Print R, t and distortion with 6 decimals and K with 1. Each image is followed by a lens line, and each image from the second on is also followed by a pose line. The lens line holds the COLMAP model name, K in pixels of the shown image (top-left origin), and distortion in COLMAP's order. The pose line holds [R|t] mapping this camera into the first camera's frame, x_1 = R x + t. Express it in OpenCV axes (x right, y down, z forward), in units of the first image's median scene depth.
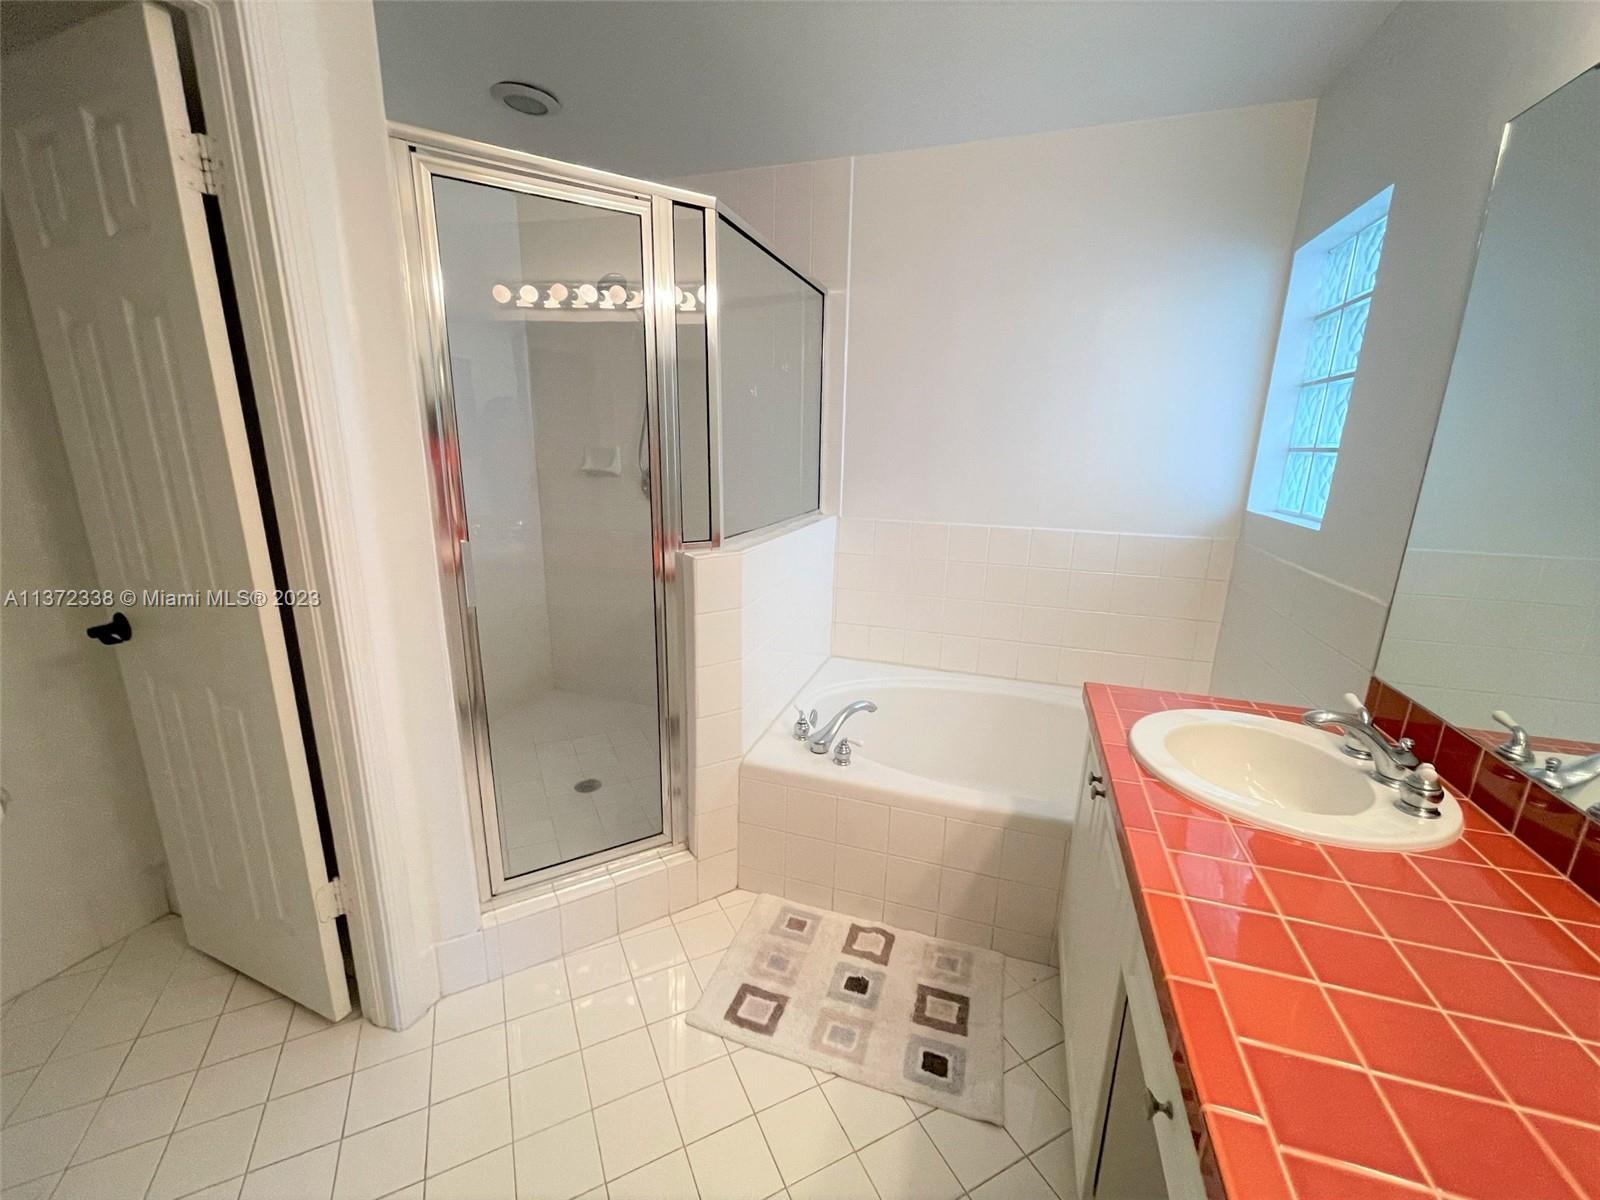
lens RADIAL K [[655.7, 0, 794.6], [0, 655.7, 603.0], [0, 0, 1]] dist [-0.000540, 0.000936]
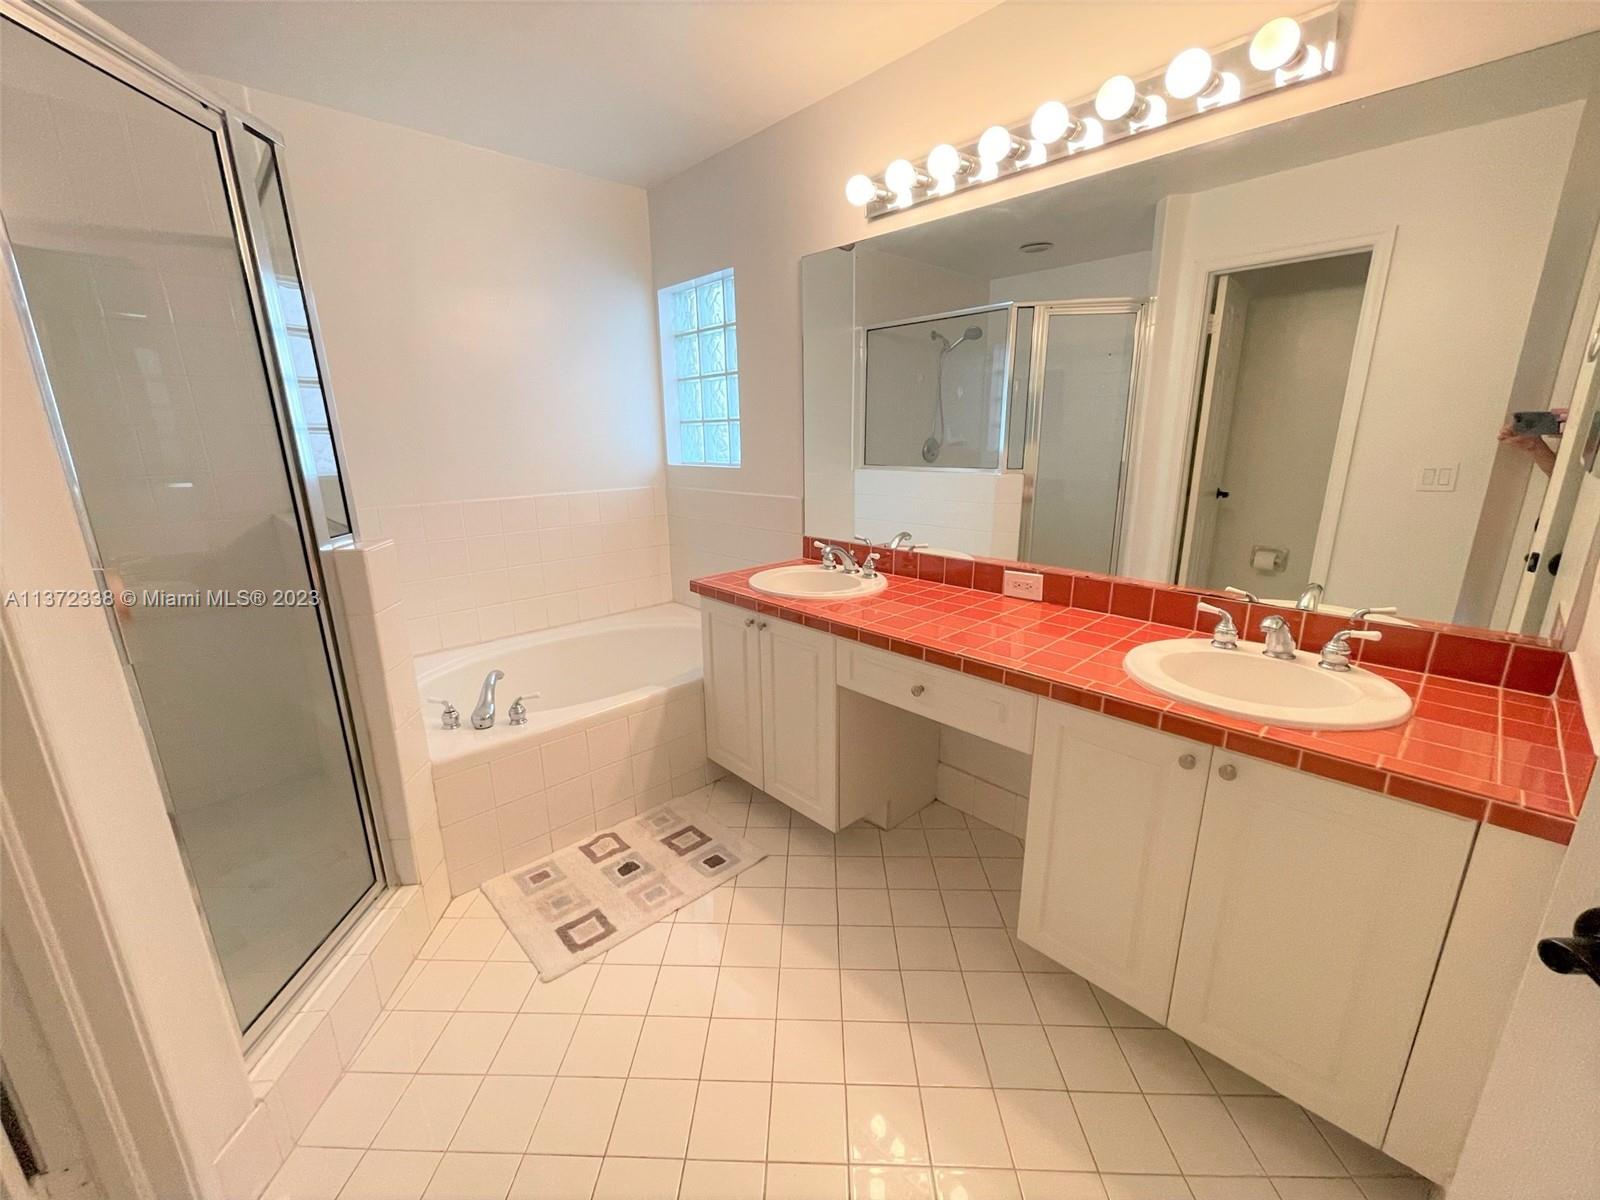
lens RADIAL K [[655.7, 0, 794.0], [0, 655.7, 602.4], [0, 0, 1]] dist [-0.000540, 0.000936]
pose [[0.470127, -0.247221, 0.847268, -0.654289], [0.236071, 0.960215, 0.149188, 0.004719], [-0.850442, 0.129878, 0.509785, 0.063045]]
